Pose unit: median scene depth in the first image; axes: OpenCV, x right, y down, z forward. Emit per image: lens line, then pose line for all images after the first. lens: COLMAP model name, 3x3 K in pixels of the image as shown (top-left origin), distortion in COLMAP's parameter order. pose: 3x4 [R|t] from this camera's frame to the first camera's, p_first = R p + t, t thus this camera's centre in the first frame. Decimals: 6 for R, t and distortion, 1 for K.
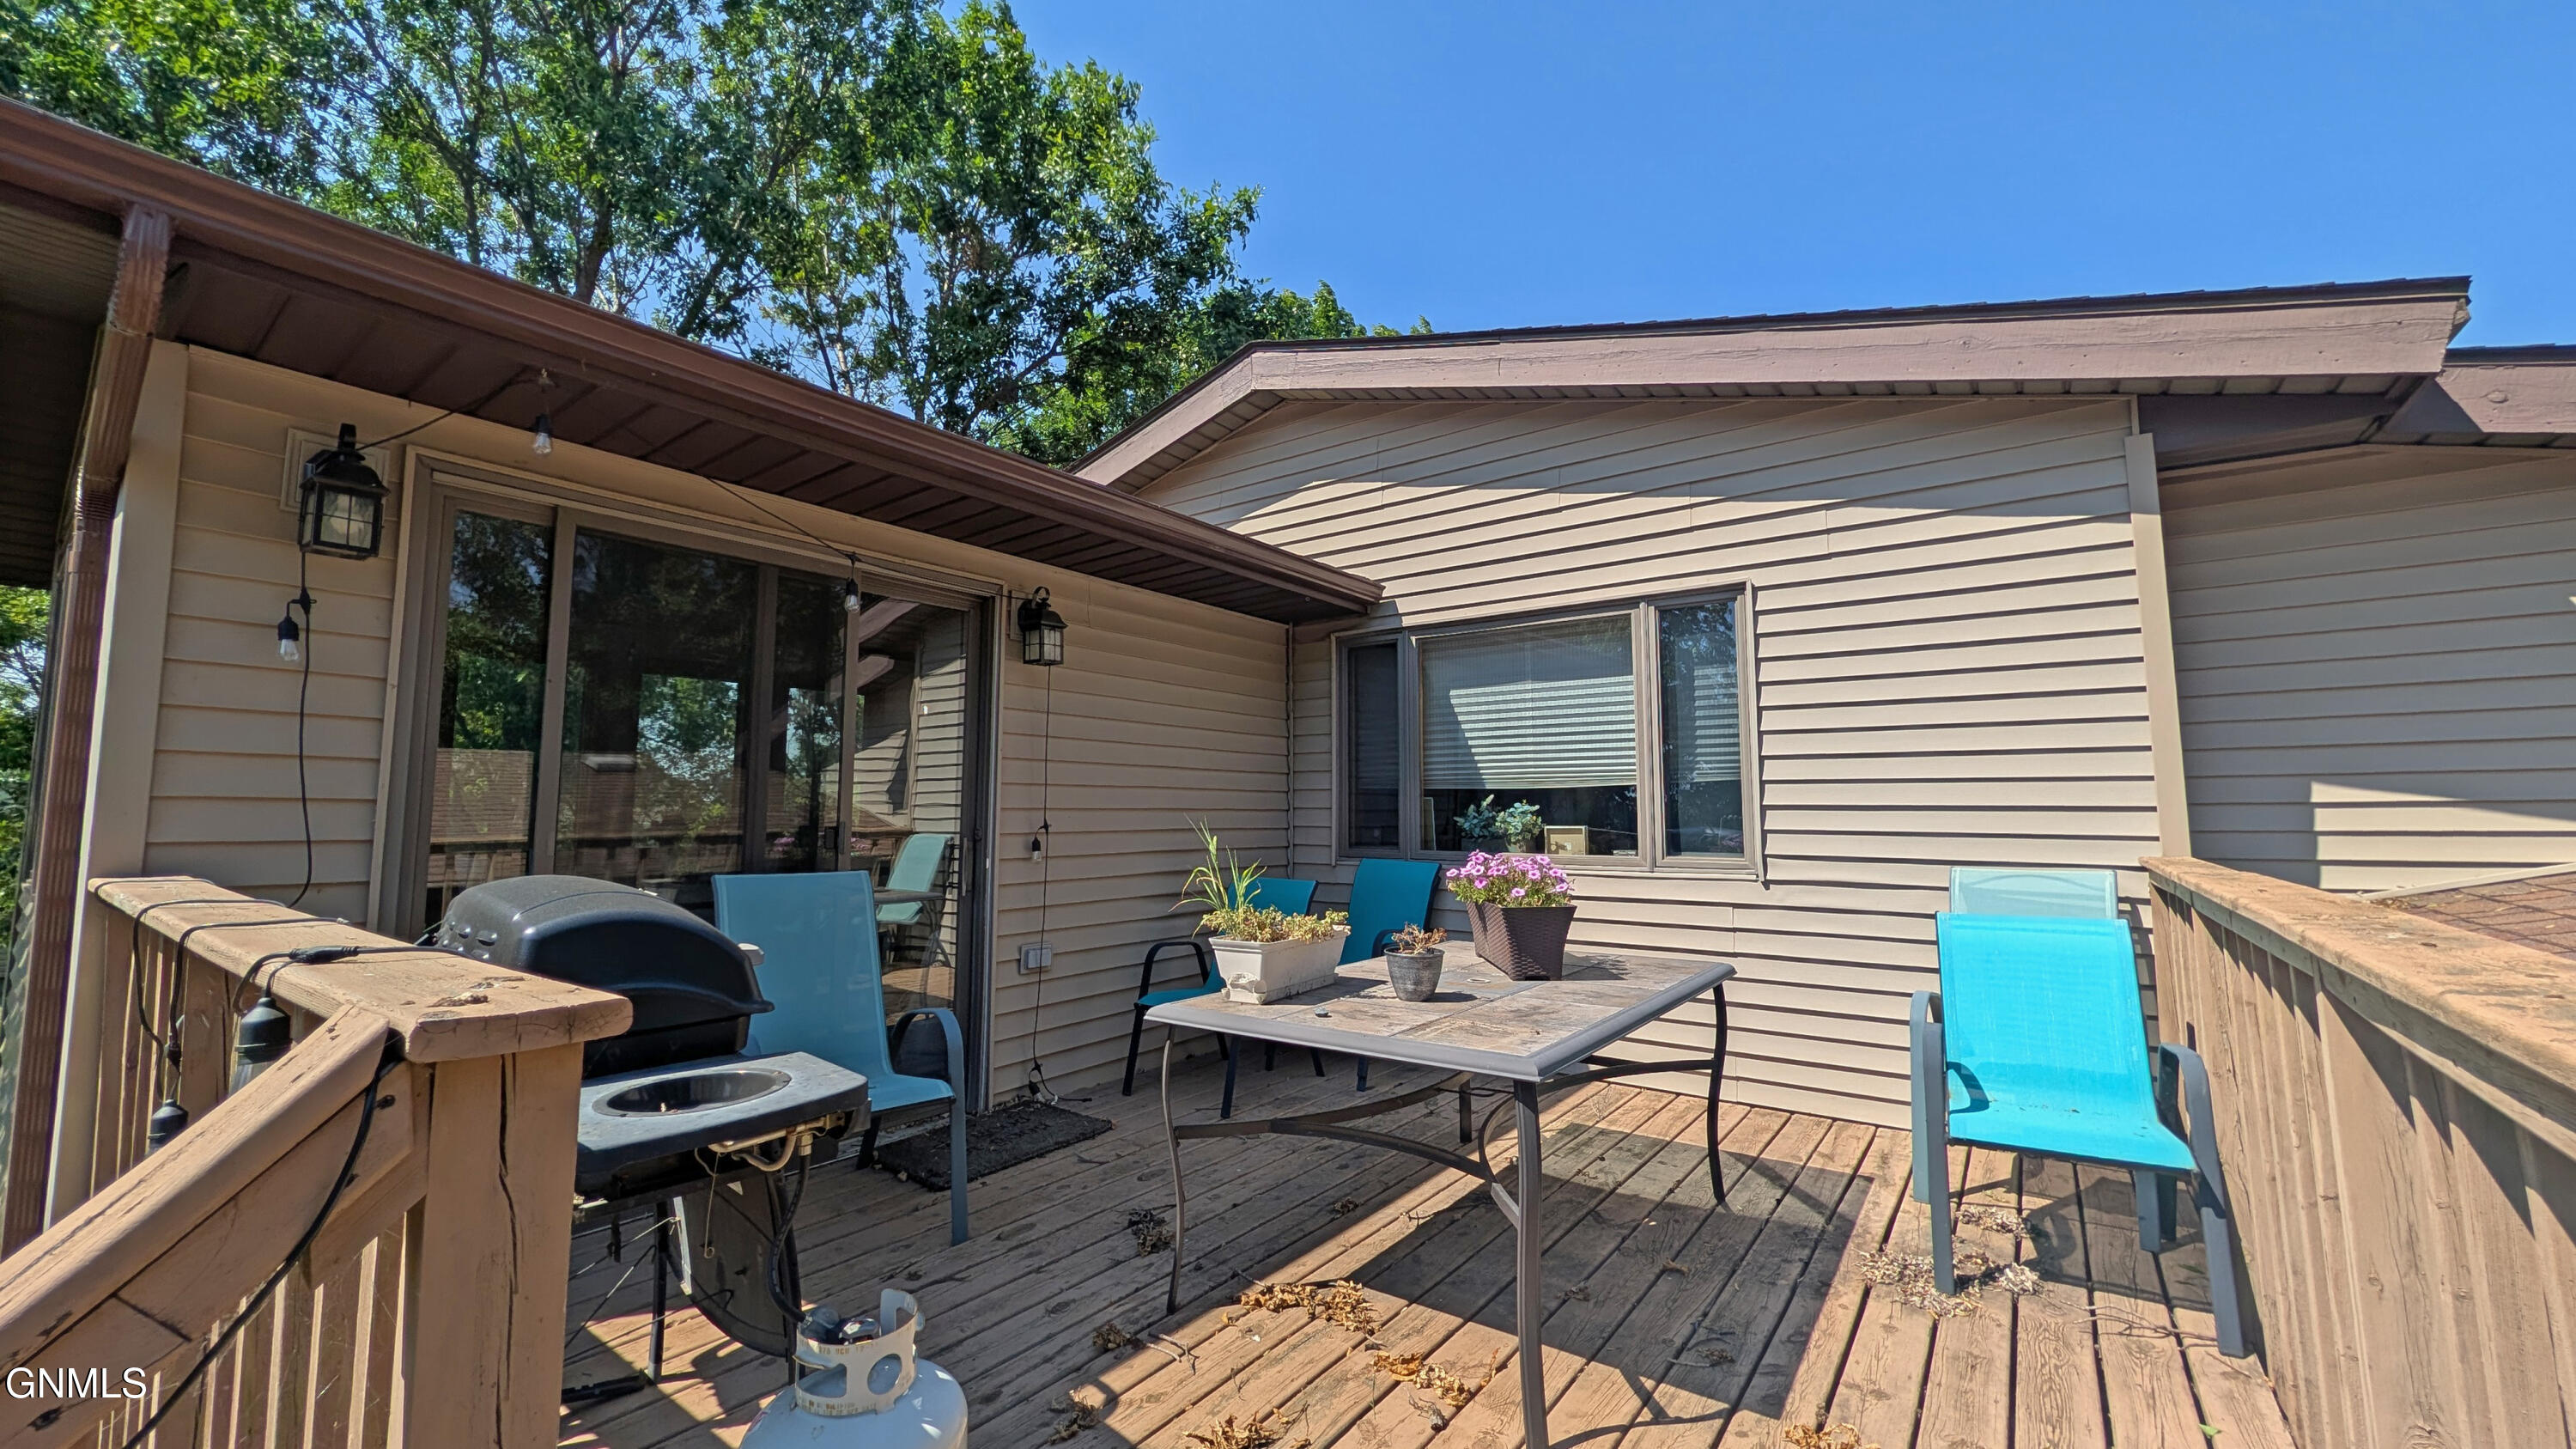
lens RADIAL K [[998.5, 0, 1276.3], [0, 998.5, 725.9], [0, 0, 1]] dist [-0.005397, 0.001288]
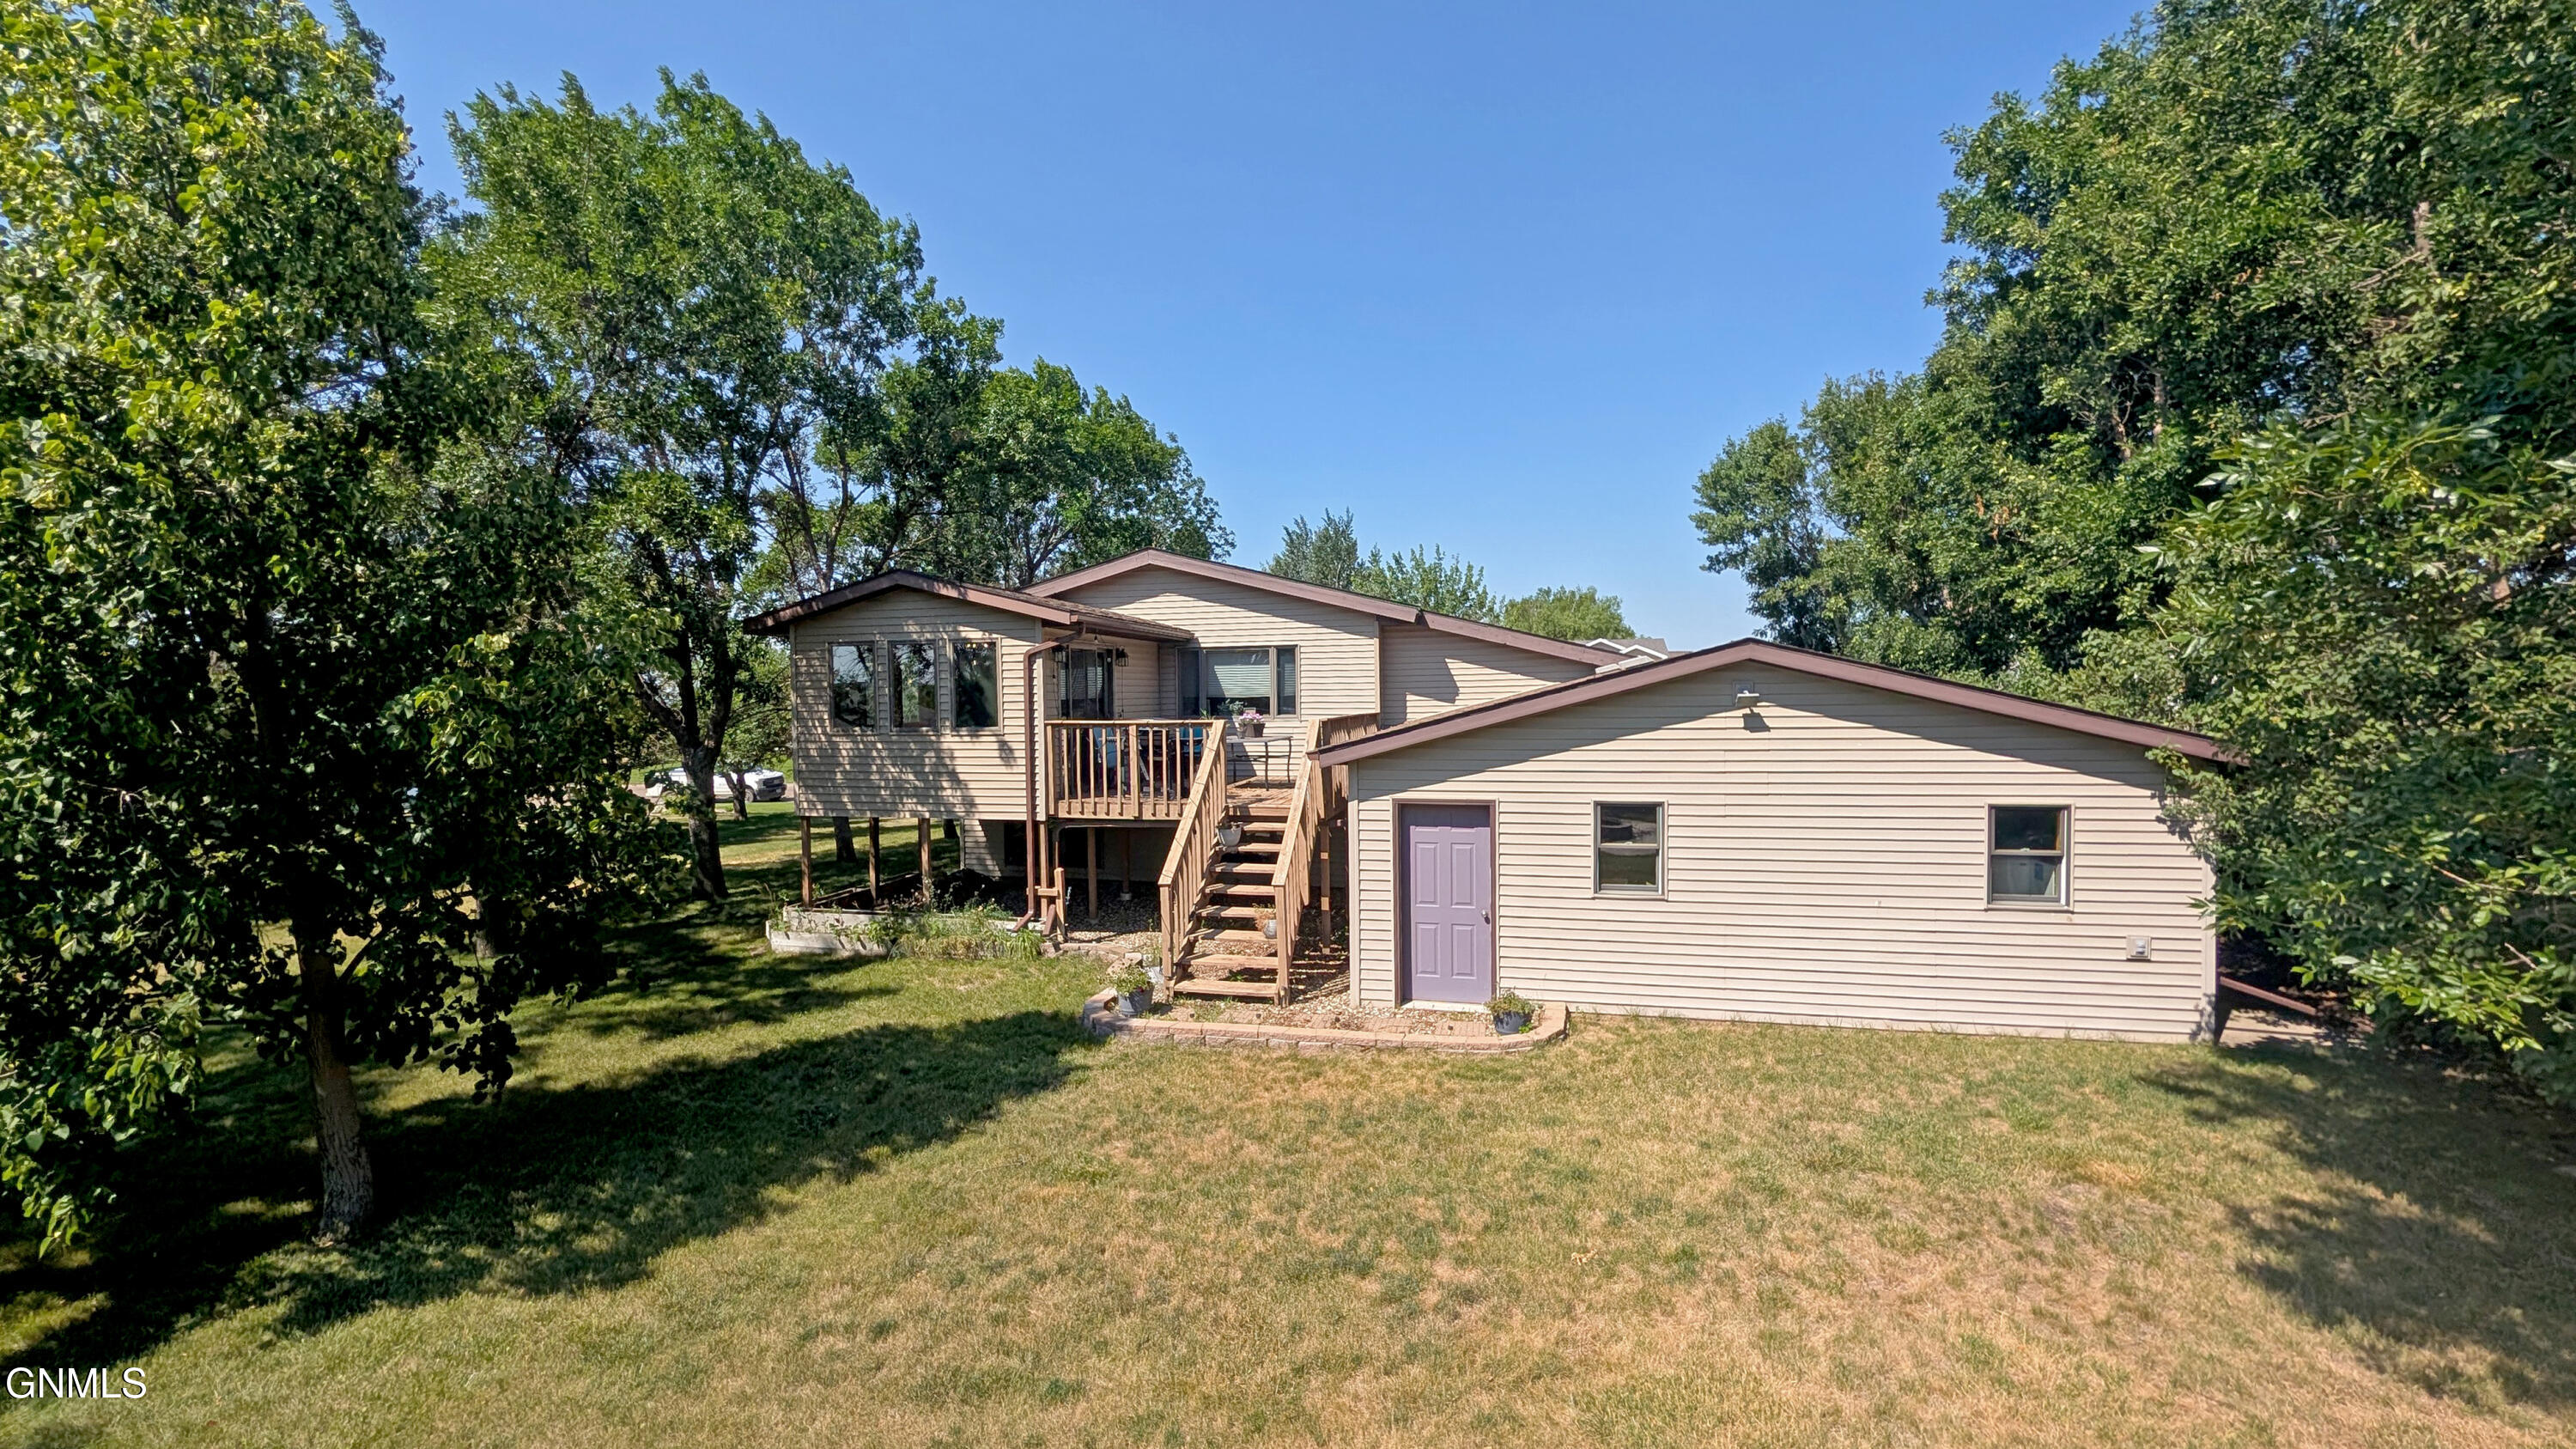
lens RADIAL K [[998.5, 0, 1276.4], [0, 998.5, 727.8], [0, 0, 1]] dist [-0.005397, 0.001288]
pose [[0.915673, -0.025275, 0.401128, -1.107755], [-0.025974, 0.992213, 0.121811, -0.278603], [-0.401083, -0.121958, 0.907887, -2.396391]]
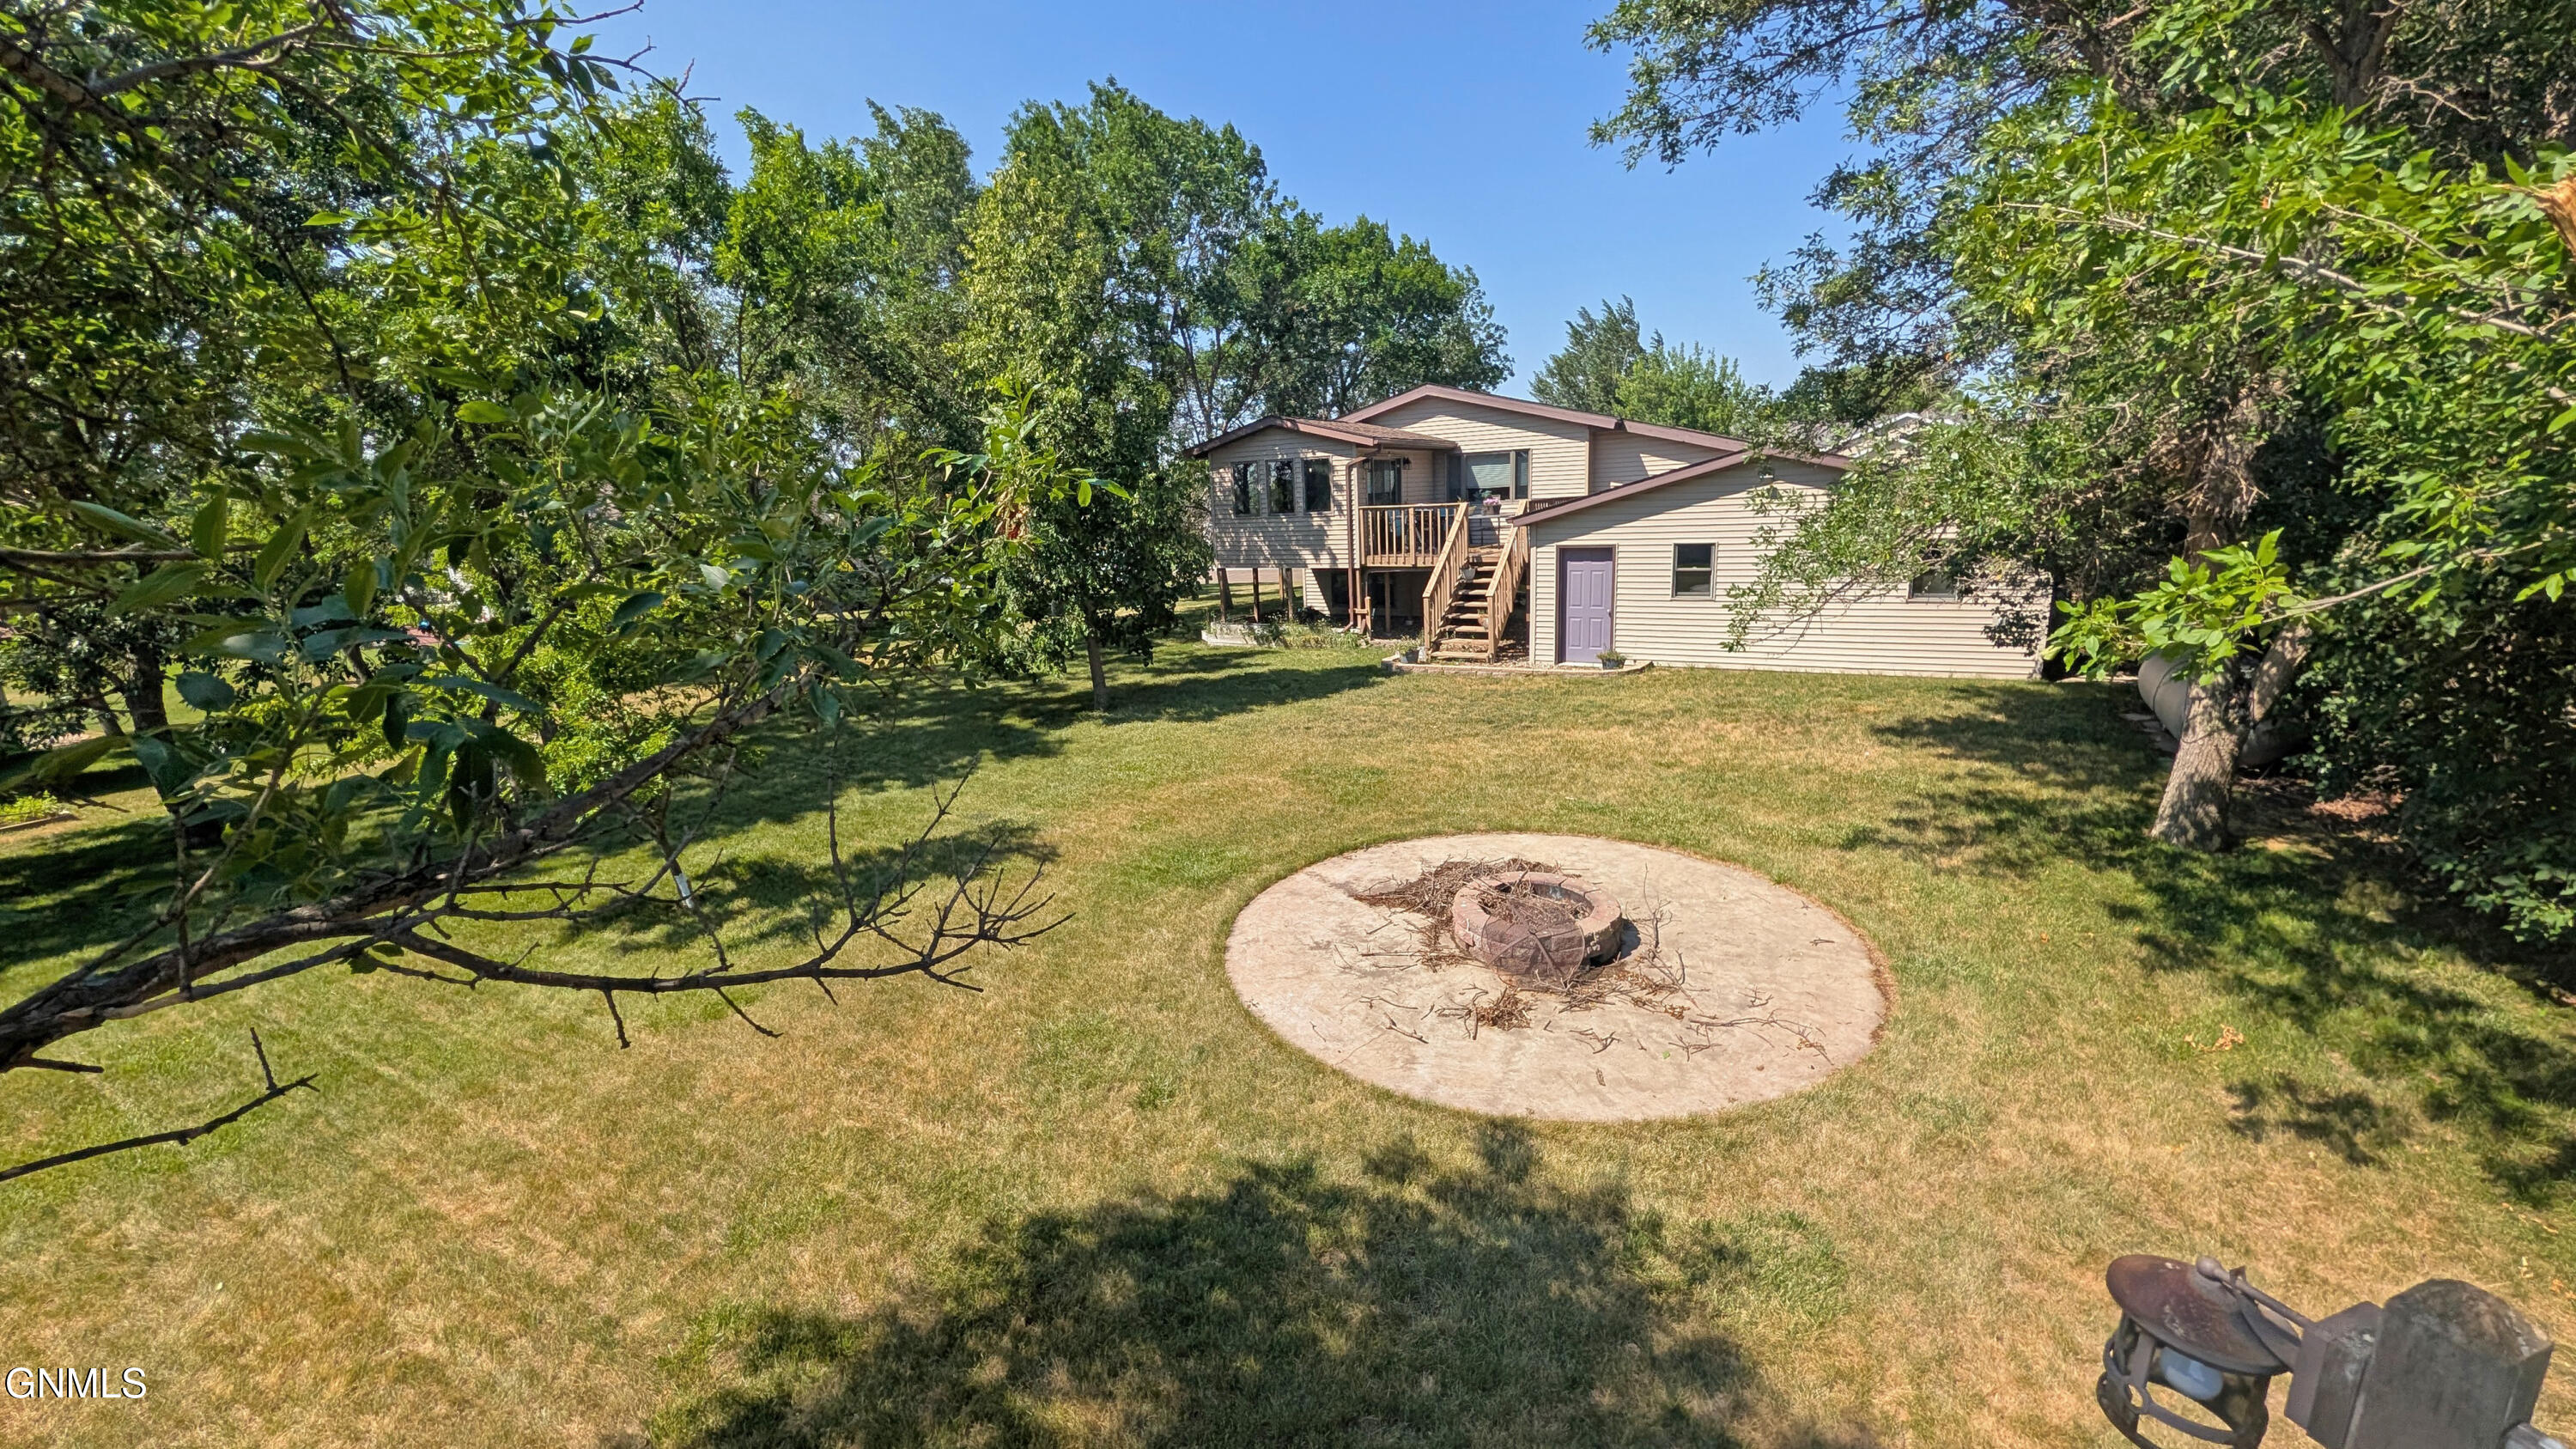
lens RADIAL K [[998.5, 0, 1273.1], [0, 998.5, 725.2], [0, 0, 1]] dist [-0.005397, 0.001288]
pose [[0.992390, -0.069552, 0.101608, -1.524329], [0.034126, 0.948223, 0.315766, -0.459252], [-0.118309, -0.309896, 0.943381, -4.275607]]
